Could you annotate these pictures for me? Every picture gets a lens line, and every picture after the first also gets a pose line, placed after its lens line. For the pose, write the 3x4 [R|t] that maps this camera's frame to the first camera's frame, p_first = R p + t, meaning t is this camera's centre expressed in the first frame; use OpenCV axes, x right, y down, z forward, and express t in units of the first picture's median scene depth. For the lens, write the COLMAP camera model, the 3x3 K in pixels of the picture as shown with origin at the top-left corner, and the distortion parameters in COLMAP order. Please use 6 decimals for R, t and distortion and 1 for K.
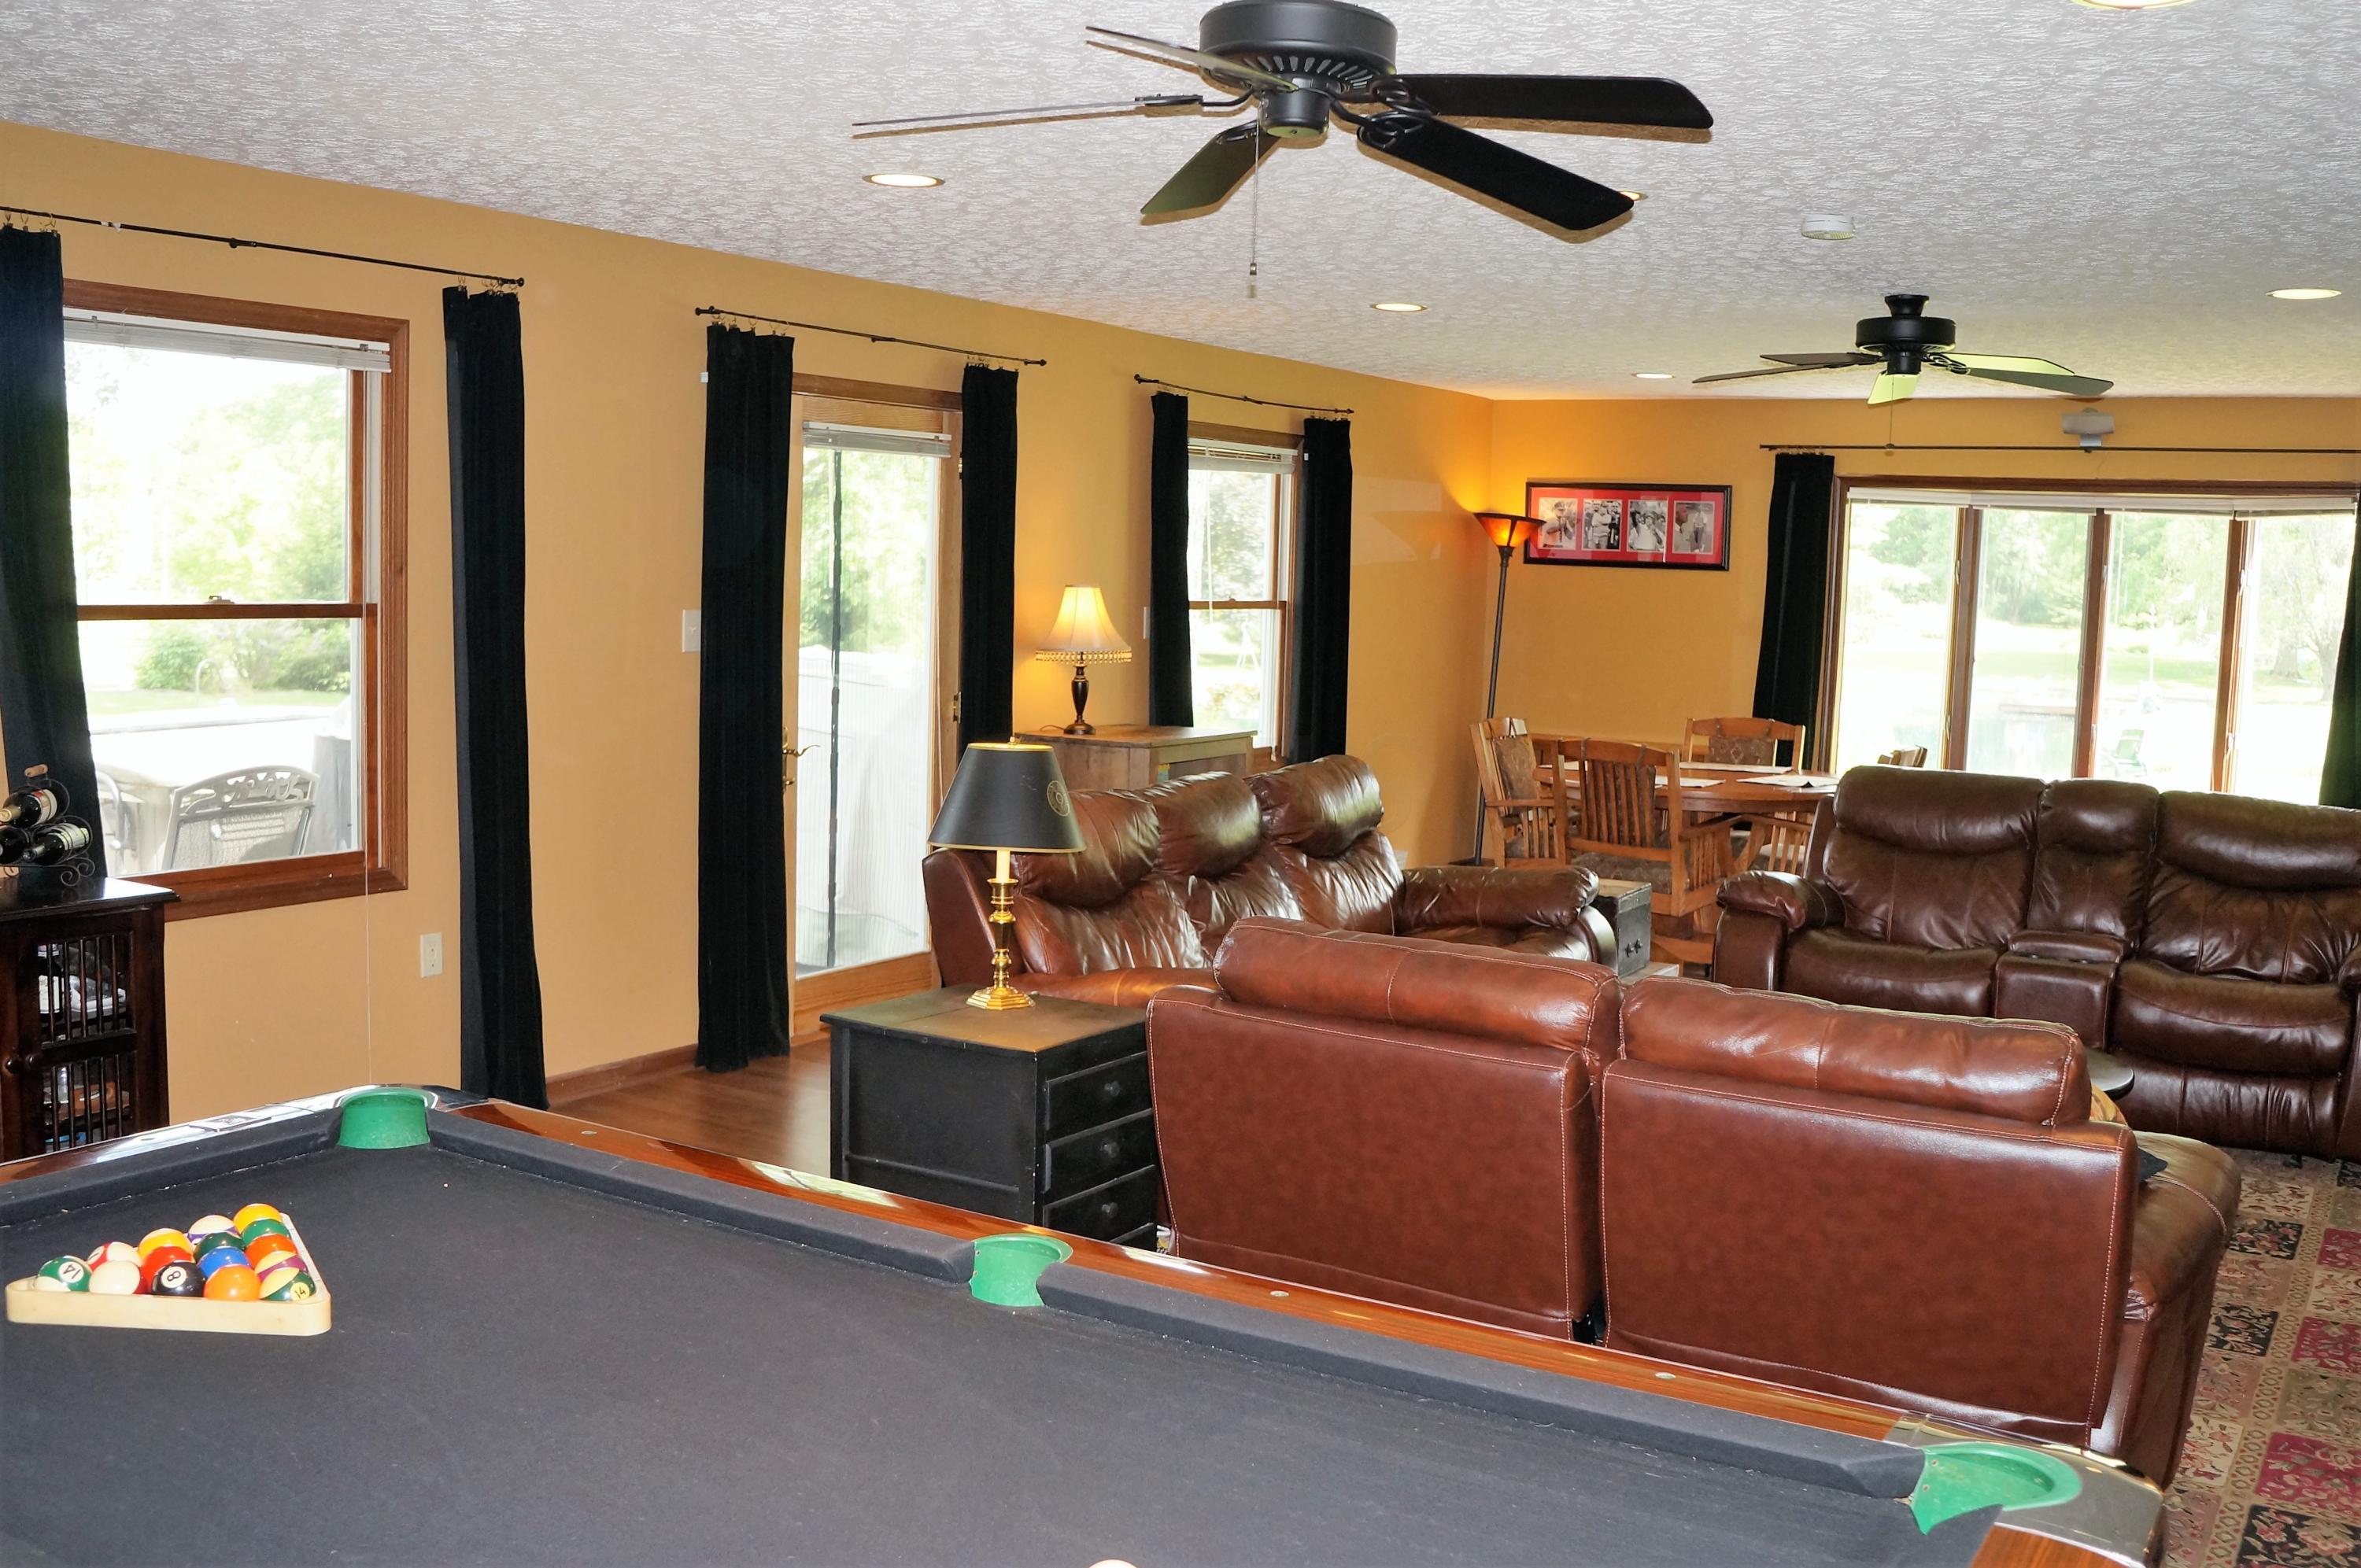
lens RADIAL K [[2099.9, 0, 1180.5], [0, 2099.9, 784.0], [0, 0, 1]] dist [-0.084991, -0.004745]
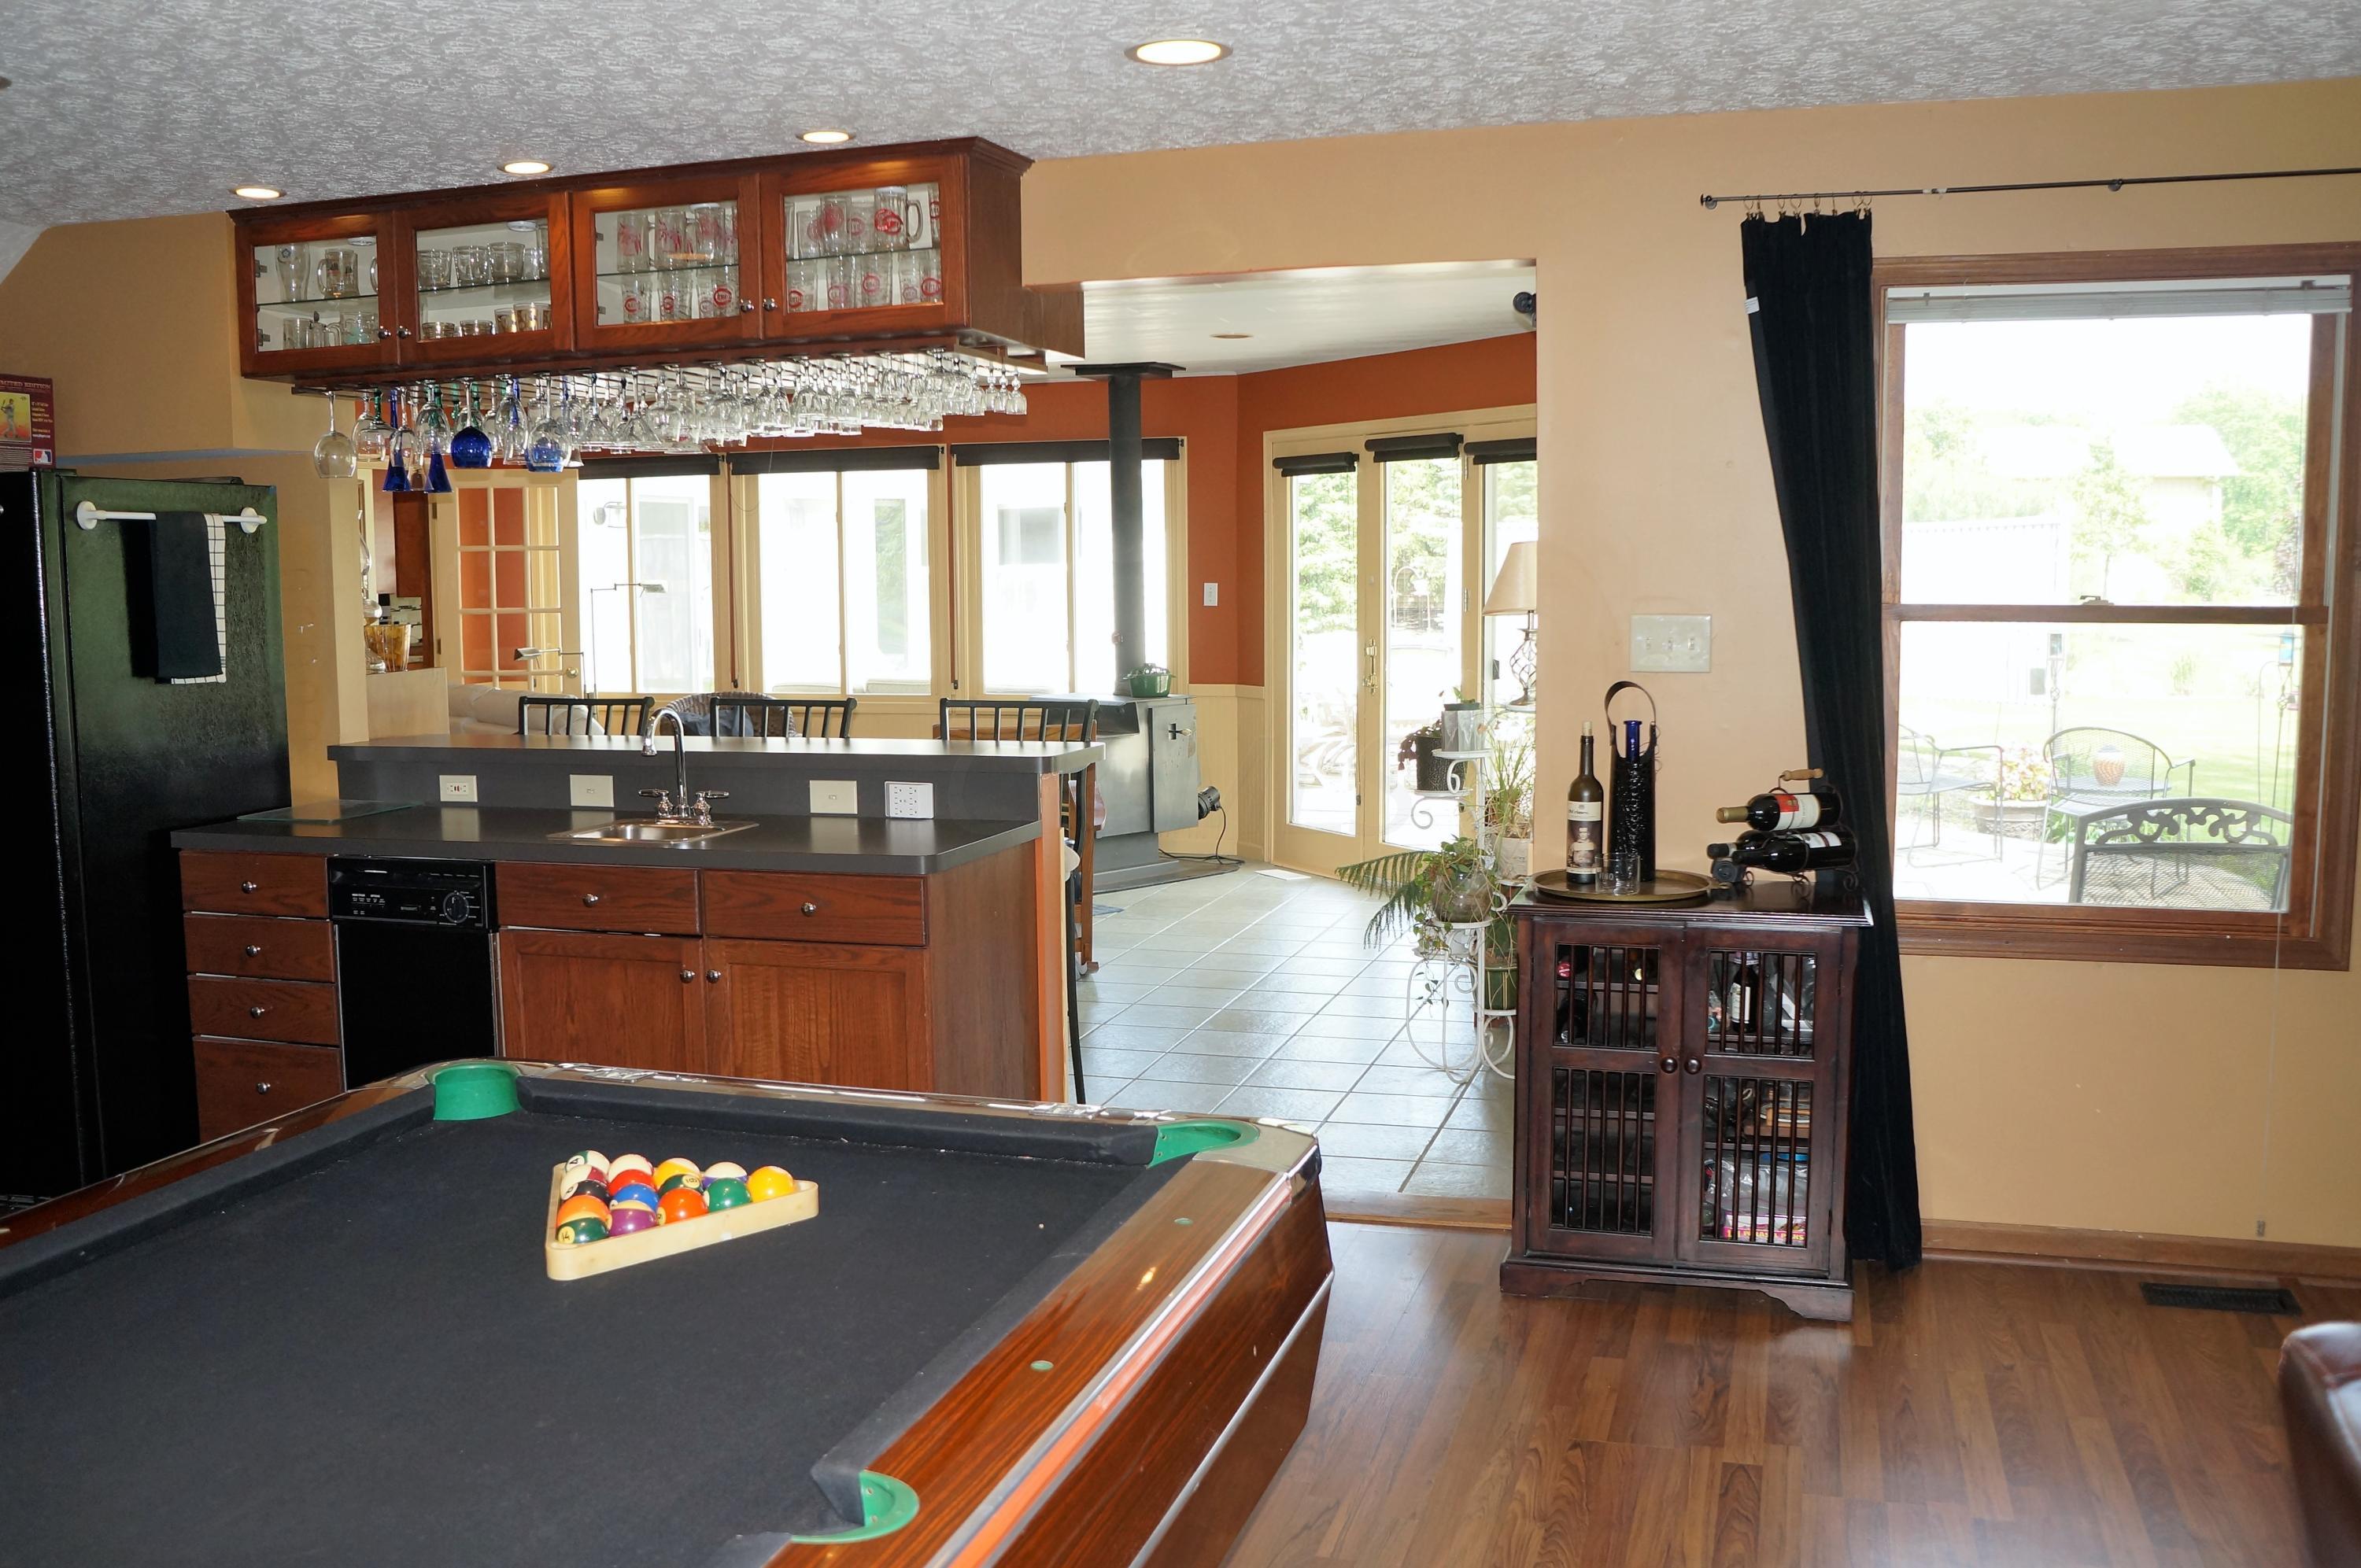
lens RADIAL K [[2099.9, 0, 1180.5], [0, 2099.9, 784.0], [0, 0, 1]] dist [-0.084991, -0.004745]
pose [[0.250402, 0.076739, -0.965096, 0.322518], [-0.079620, 0.995109, 0.058467, -0.037309], [0.964863, 0.062200, 0.255287, 0.471674]]
